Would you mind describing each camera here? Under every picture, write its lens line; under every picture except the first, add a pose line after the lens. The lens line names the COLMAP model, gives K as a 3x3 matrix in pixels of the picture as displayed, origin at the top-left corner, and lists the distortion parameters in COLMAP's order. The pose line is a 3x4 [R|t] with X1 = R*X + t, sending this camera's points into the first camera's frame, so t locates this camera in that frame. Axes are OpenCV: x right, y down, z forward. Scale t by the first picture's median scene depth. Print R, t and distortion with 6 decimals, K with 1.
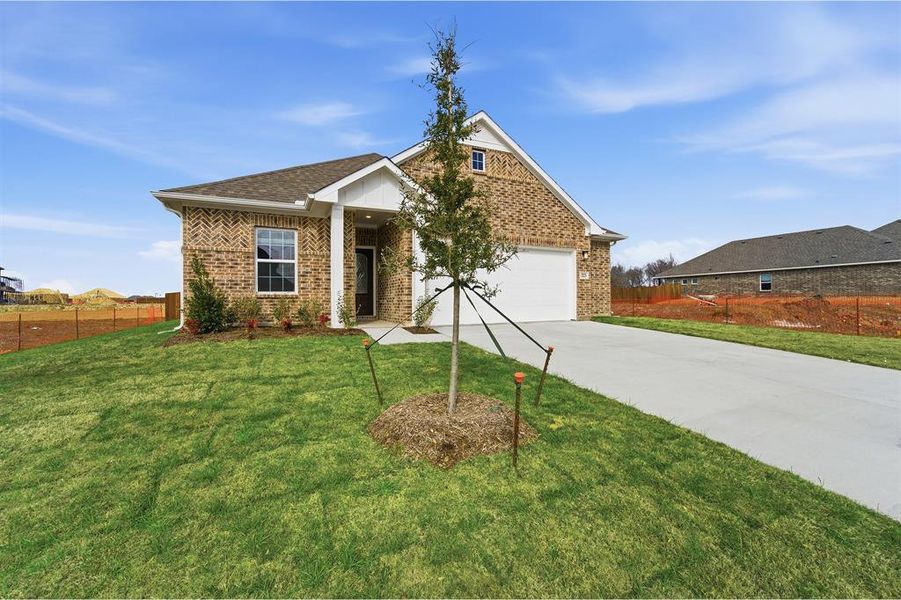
lens RADIAL K [[369.7, 0, 451.1], [0, 369.7, 302.7], [0, 0, 1]] dist [-0.017234, 0.009289]
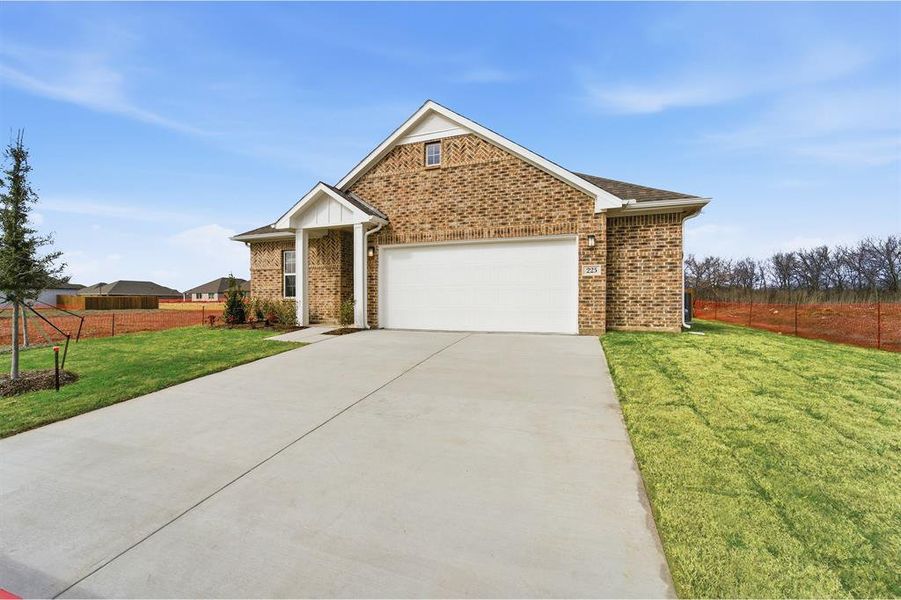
lens RADIAL K [[369.7, 0, 451.1], [0, 369.7, 302.7], [0, 0, 1]] dist [-0.017234, 0.009289]
pose [[0.713681, 0.008320, -0.700421, 0.718517], [-0.008077, 0.999961, 0.003648, -0.014732], [0.700424, 0.003054, 0.713721, 0.349986]]
